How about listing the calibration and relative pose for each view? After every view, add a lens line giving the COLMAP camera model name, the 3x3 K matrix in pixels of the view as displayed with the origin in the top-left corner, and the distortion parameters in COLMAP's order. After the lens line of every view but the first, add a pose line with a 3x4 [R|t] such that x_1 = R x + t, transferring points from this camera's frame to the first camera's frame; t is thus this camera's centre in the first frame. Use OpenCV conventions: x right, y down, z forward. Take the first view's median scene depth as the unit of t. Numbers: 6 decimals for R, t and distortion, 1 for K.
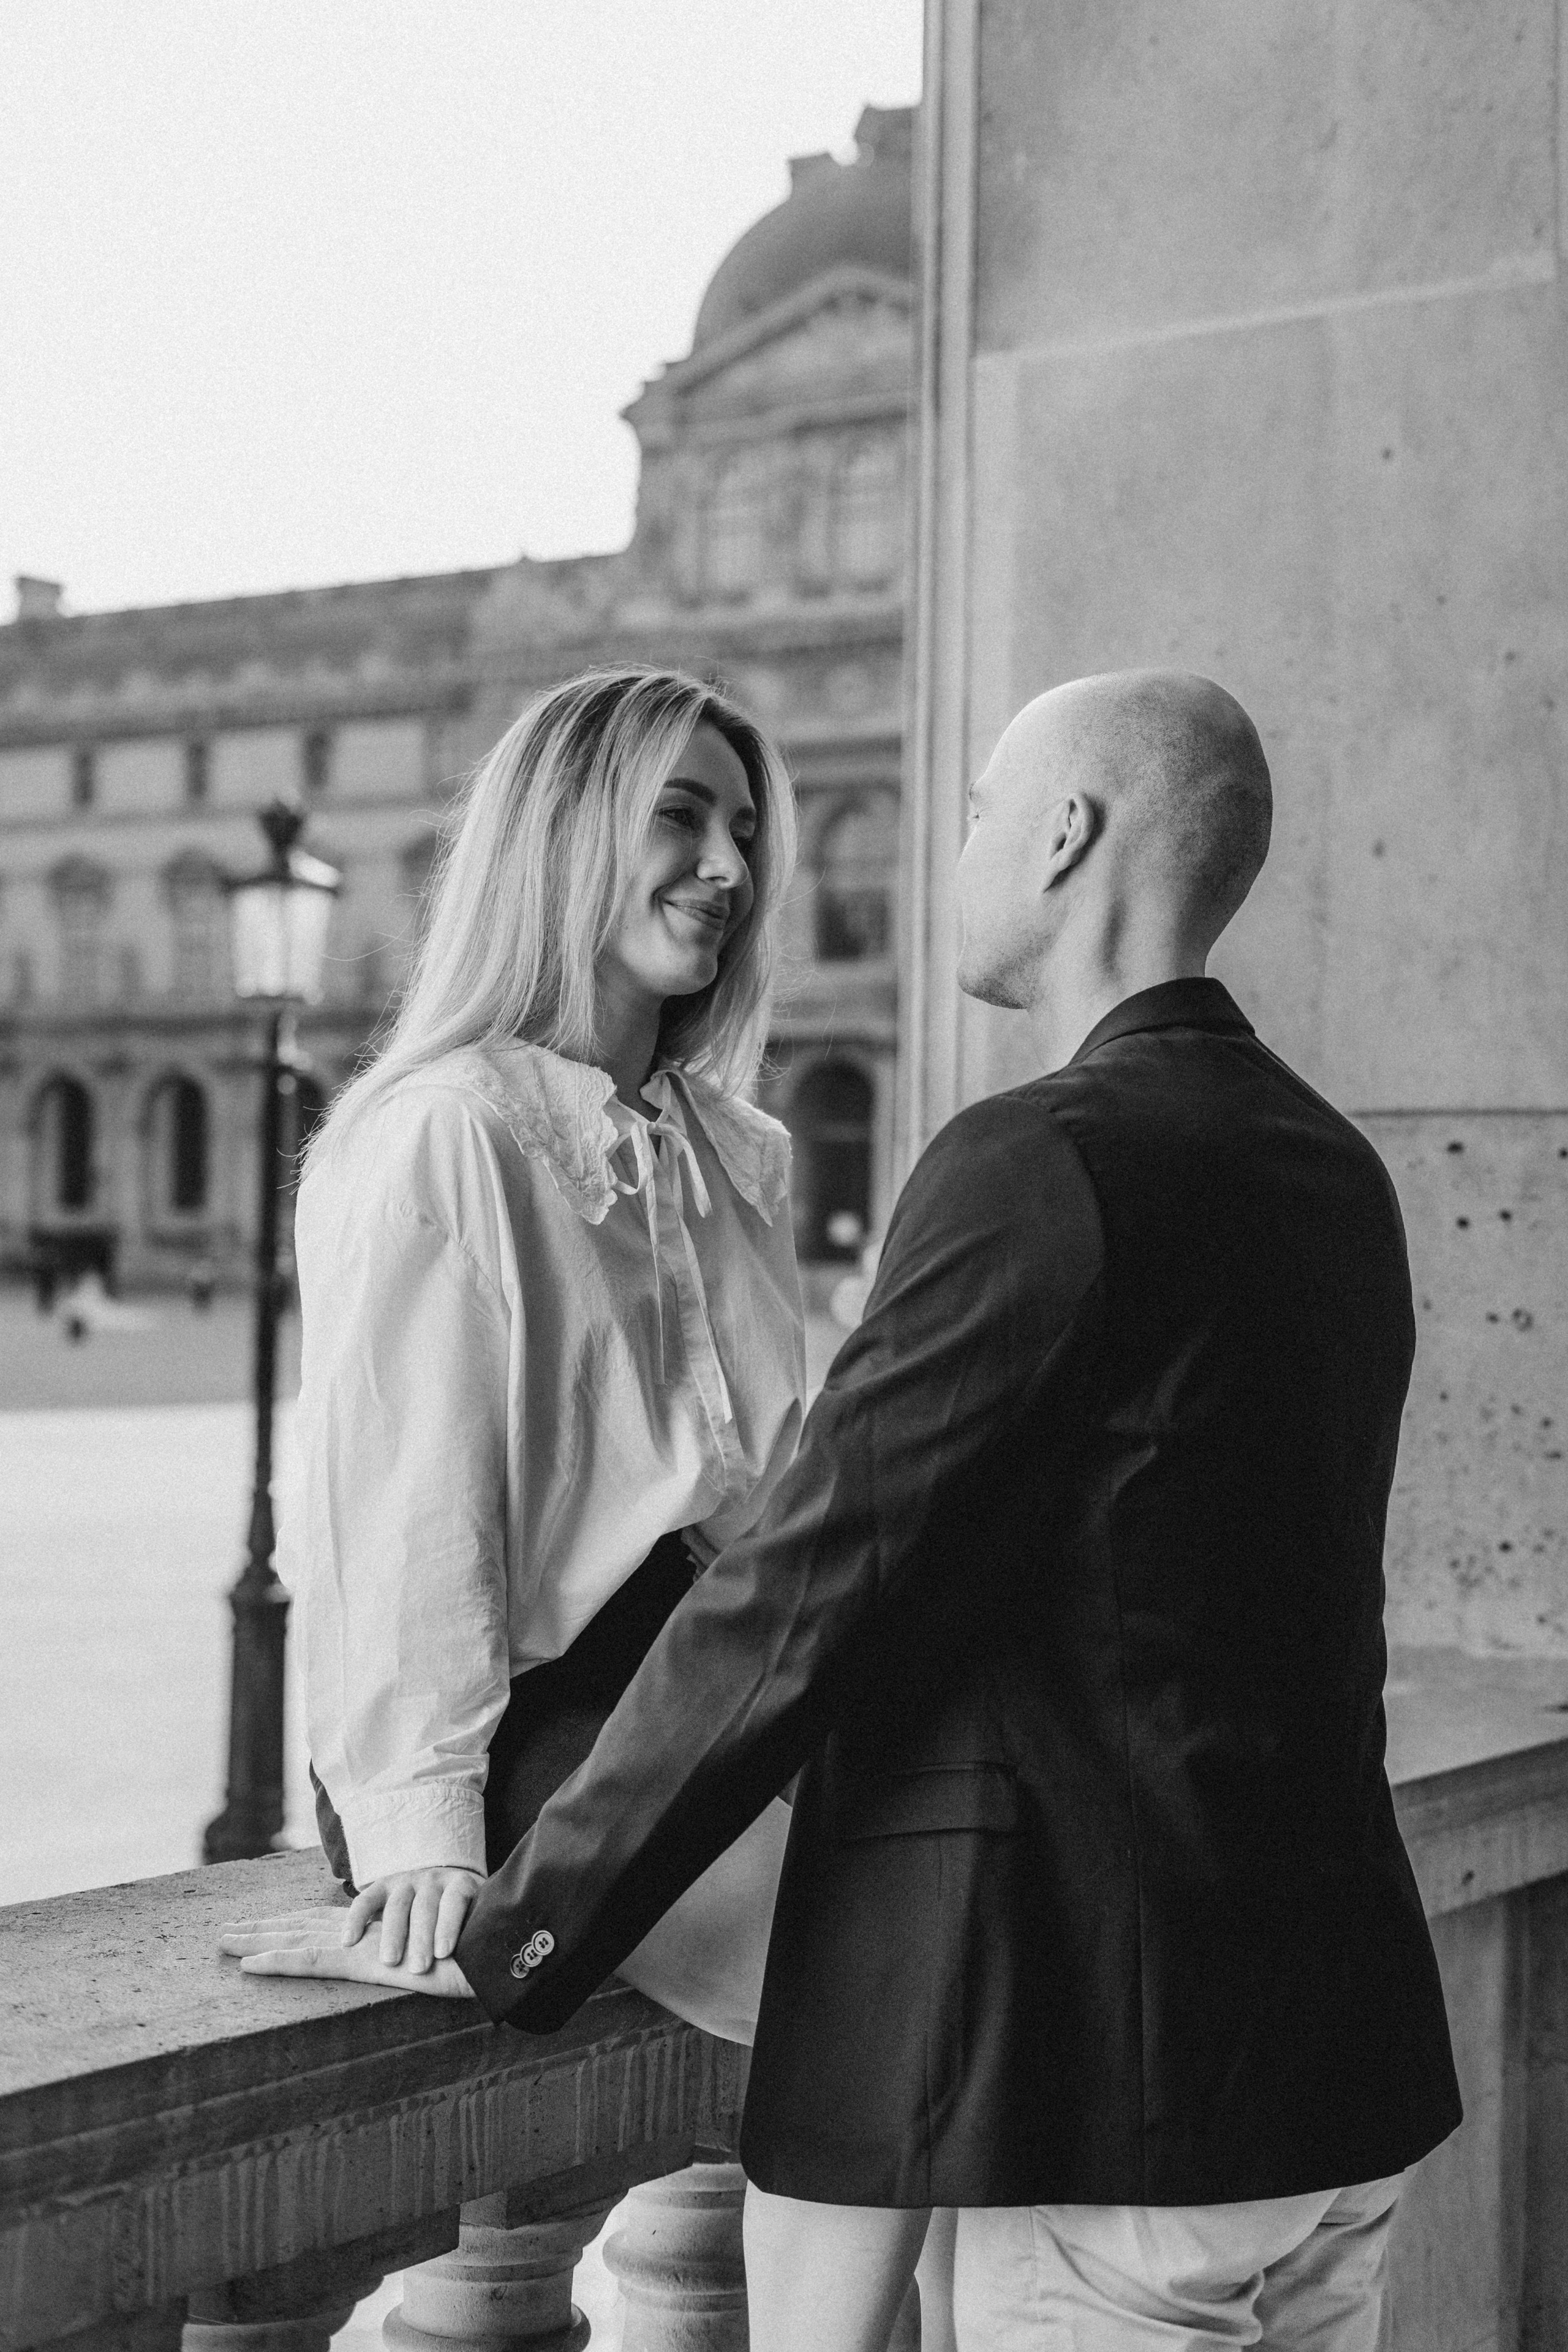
lens RADIAL K [[3321.7, 0, 784.0], [0, 3321.7, 1176.0], [0, 0, 1]] dist [-0.017717, 0.011728]
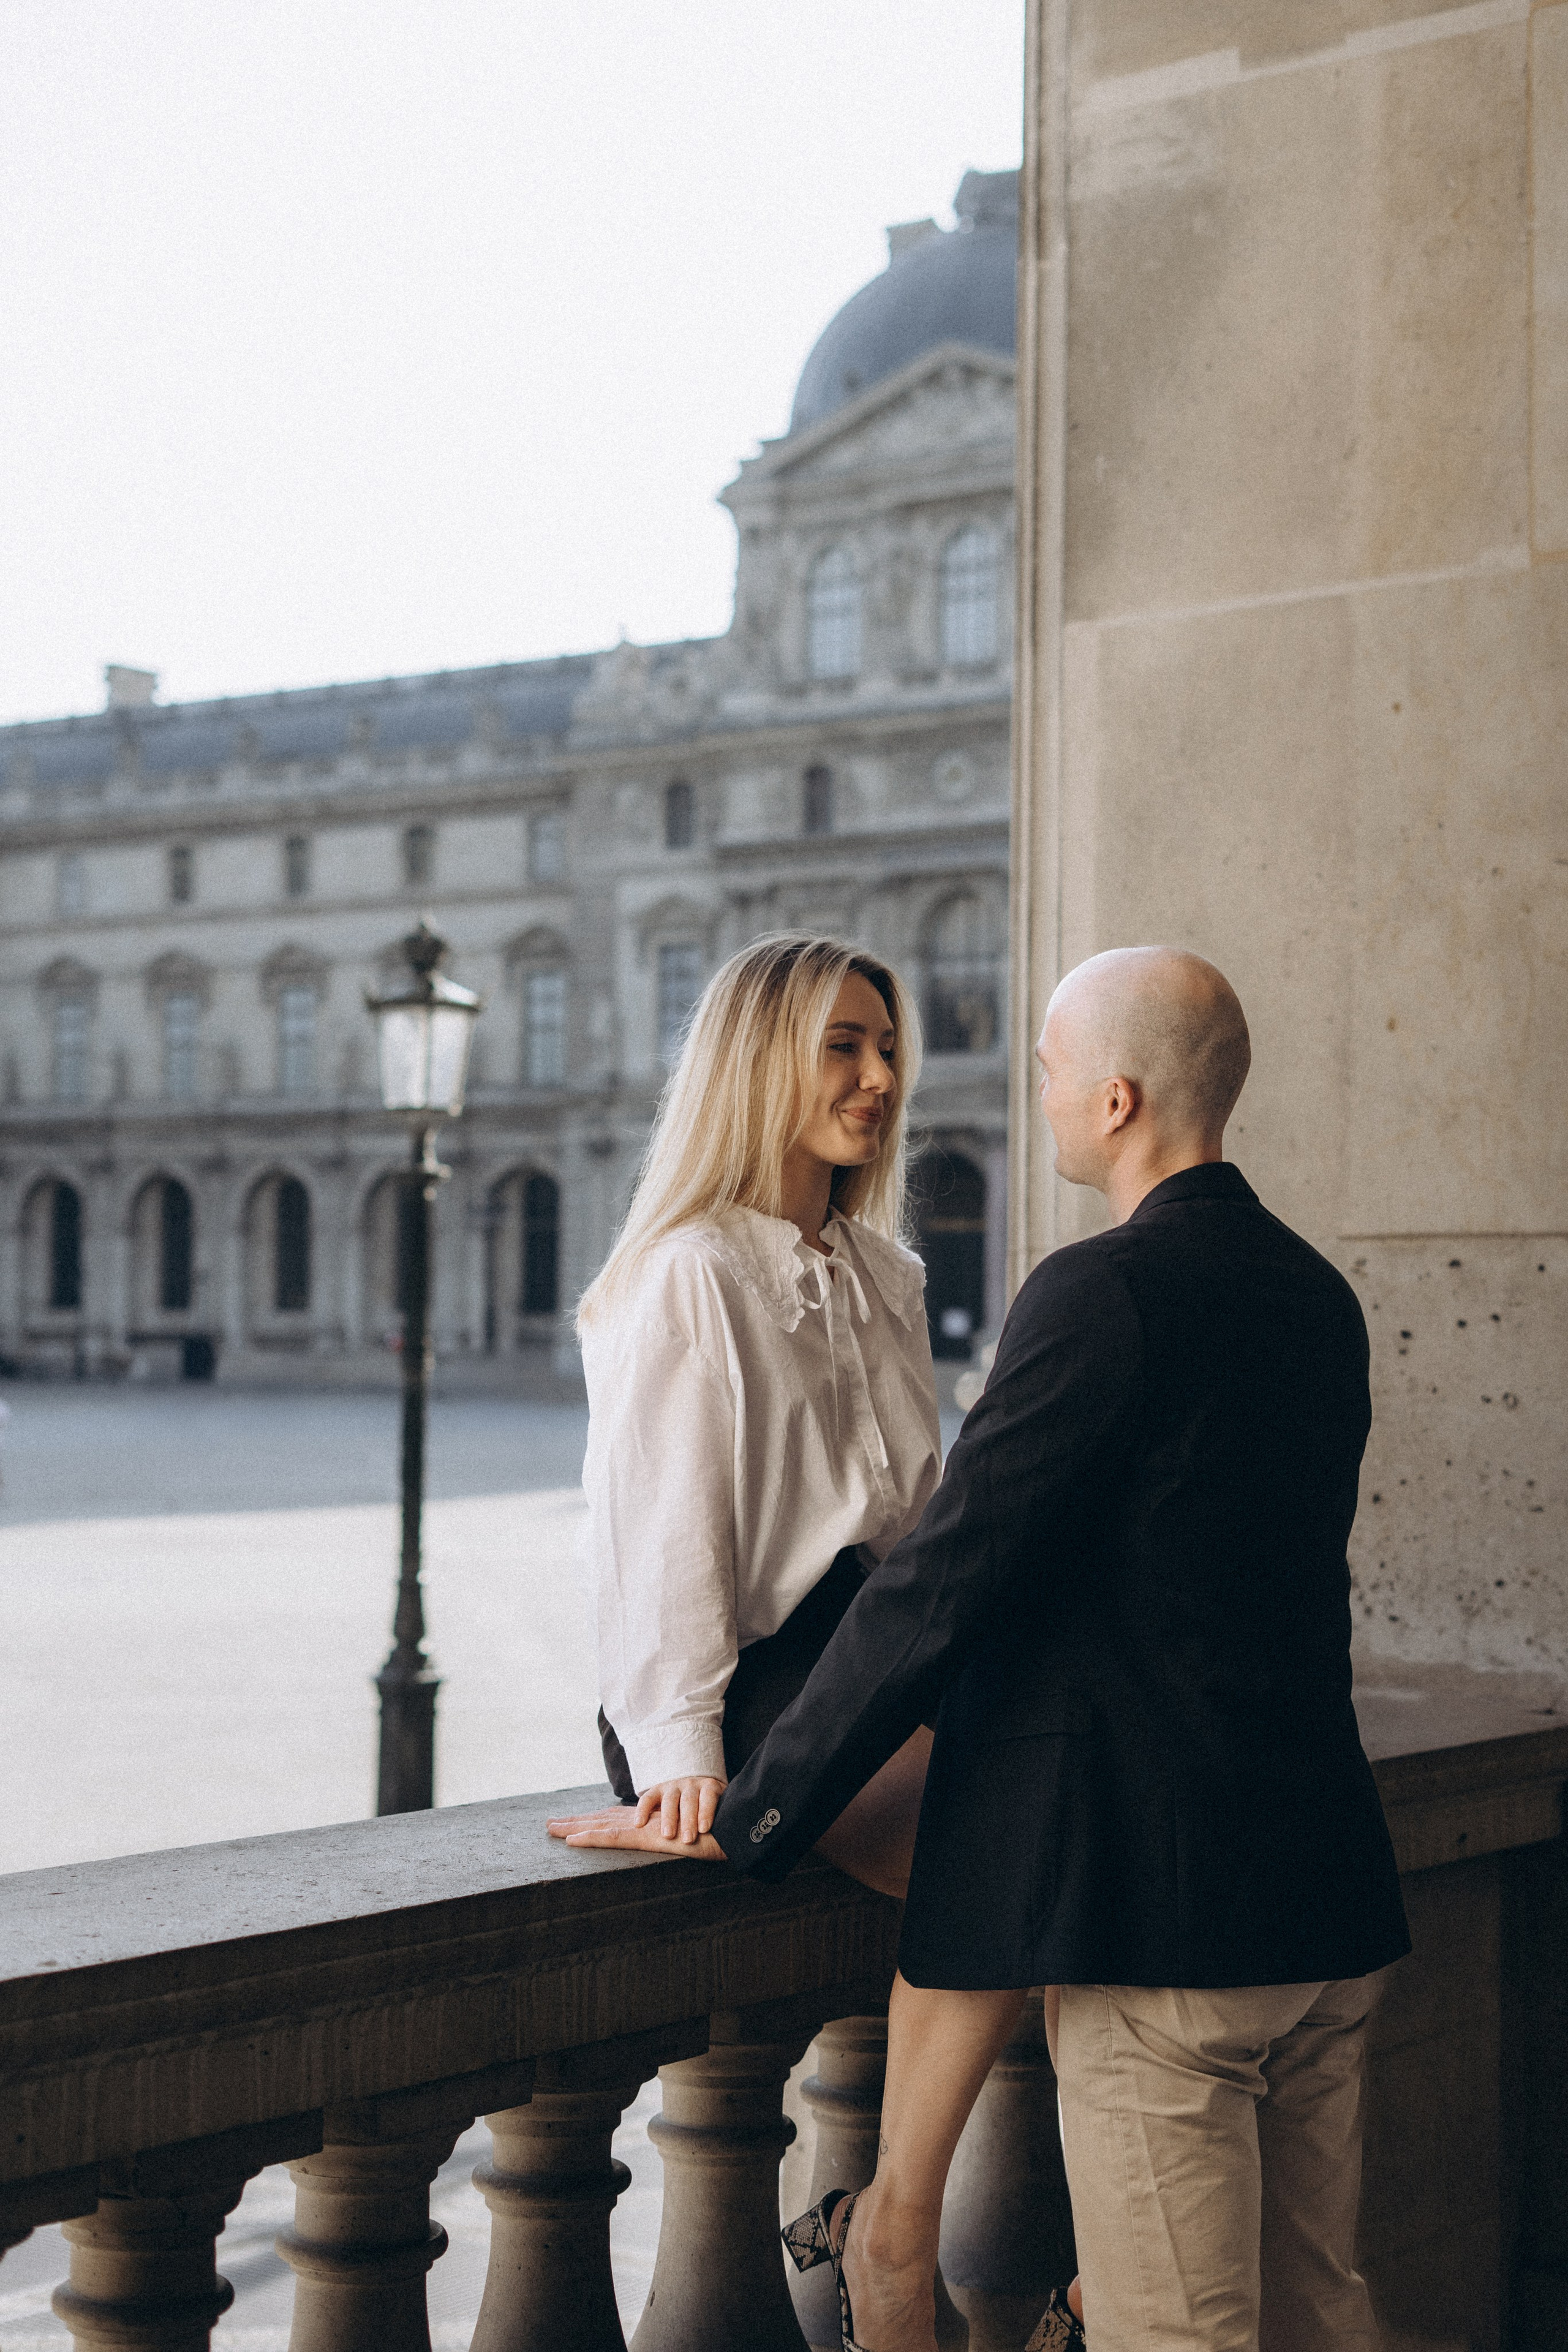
lens RADIAL K [[3428.1, 0, 785.2], [0, 3428.1, 1199.4], [0, 0, 1]] dist [0.325984, -1.359125]
pose [[0.999486, -0.009342, -0.030680, -0.009537], [0.008722, 0.999756, -0.020290, -0.008204], [0.030862, 0.020012, 0.999323, -0.306113]]
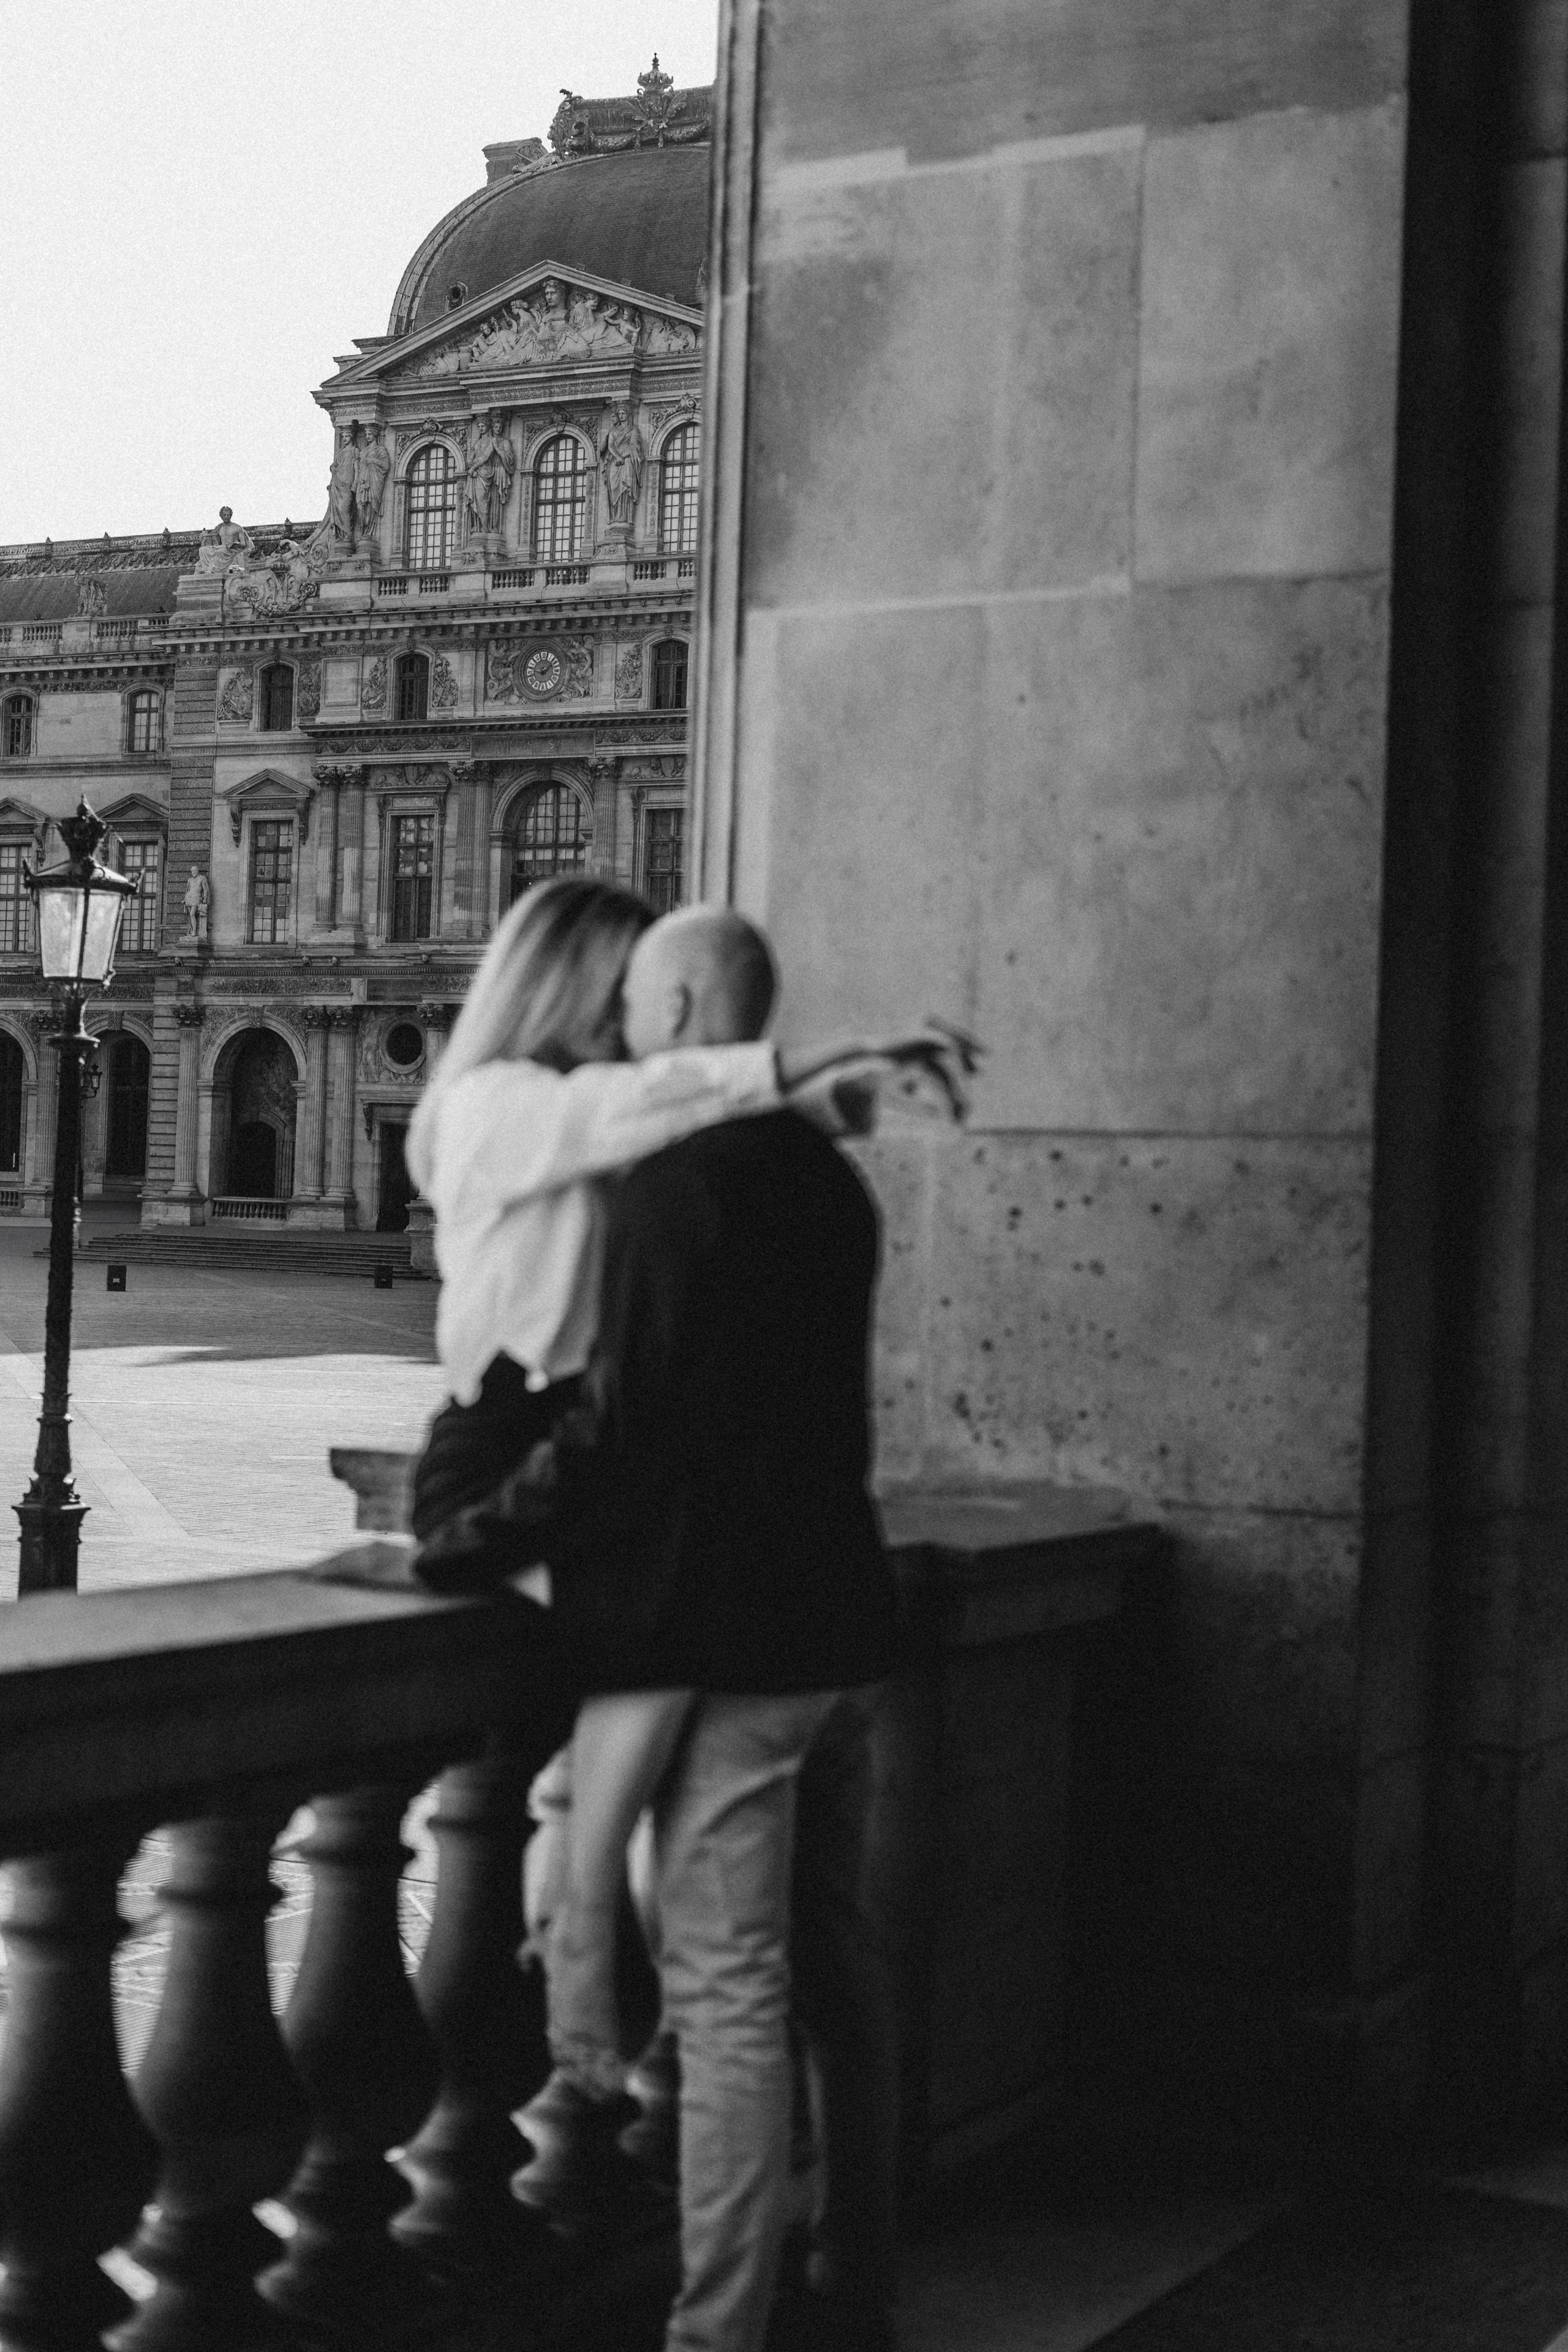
lens RADIAL K [[3321.7, 0, 784.0], [0, 3321.7, 1176.0], [0, 0, 1]] dist [-0.017717, 0.011728]
pose [[0.995011, 0.017241, 0.098264, -0.072081], [-0.018235, 0.999791, 0.009224, -0.010719], [-0.098085, -0.010970, 0.995118, -0.504612]]
